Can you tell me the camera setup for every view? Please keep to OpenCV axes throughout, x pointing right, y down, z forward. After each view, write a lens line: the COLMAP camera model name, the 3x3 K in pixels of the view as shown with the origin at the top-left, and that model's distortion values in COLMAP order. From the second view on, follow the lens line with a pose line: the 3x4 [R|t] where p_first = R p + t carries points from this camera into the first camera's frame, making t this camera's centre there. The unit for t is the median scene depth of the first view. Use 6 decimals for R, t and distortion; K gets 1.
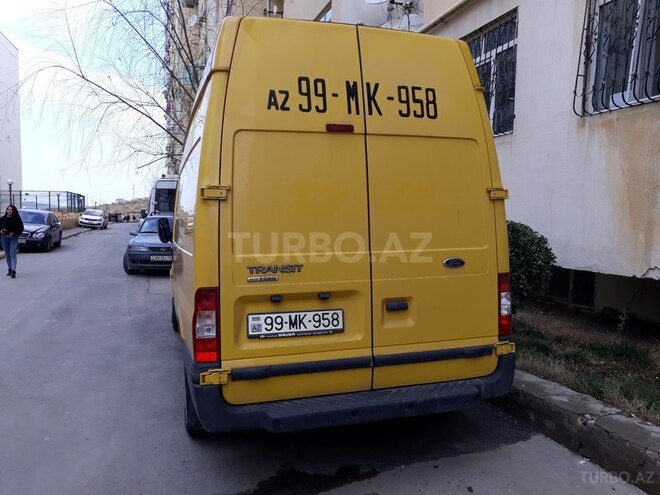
lens RADIAL K [[533.4, 0, 330.0], [0, 533.4, 247.5], [0, 0, 1]] dist [0.064501, -0.077050]
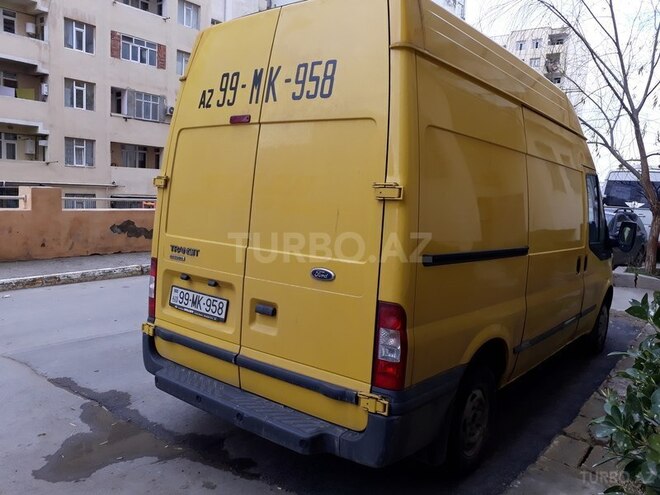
lens RADIAL K [[533.4, 0, 330.0], [0, 533.4, 247.5], [0, 0, 1]] dist [0.064501, -0.077050]
pose [[0.552584, 0.119244, -0.824883, 0.860888], [-0.101311, 0.991983, 0.075532, -0.071714], [0.827277, 0.041831, 0.560235, 0.530638]]
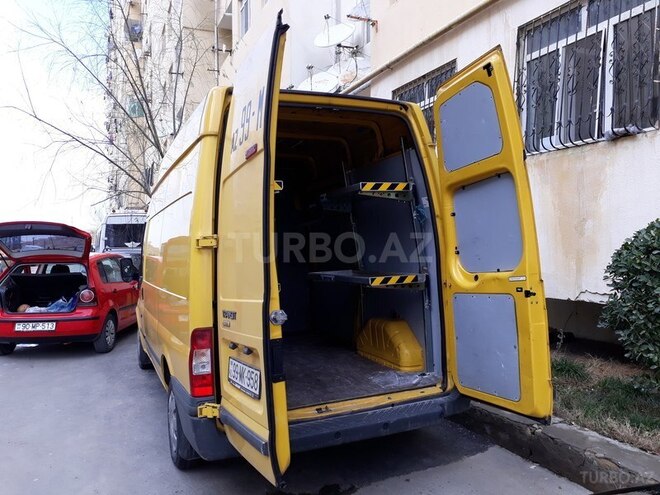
lens RADIAL K [[533.4, 0, 330.0], [0, 533.4, 247.5], [0, 0, 1]] dist [0.064501, -0.077050]
pose [[0.995116, -0.027991, 0.094660, -0.054524], [0.032767, 0.998247, -0.049280, -0.024037], [-0.093114, 0.052141, 0.994289, -0.117247]]
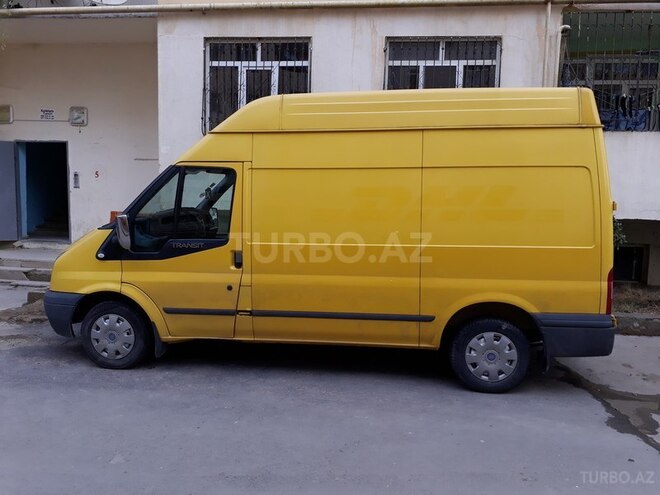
lens RADIAL K [[533.4, 0, 330.0], [0, 533.4, 247.5], [0, 0, 1]] dist [0.064501, -0.077050]
pose [[0.420654, -0.086421, 0.903096, -1.678138], [0.035951, 0.996259, 0.078590, -0.115292], [-0.906508, -0.000592, 0.422187, 0.901272]]
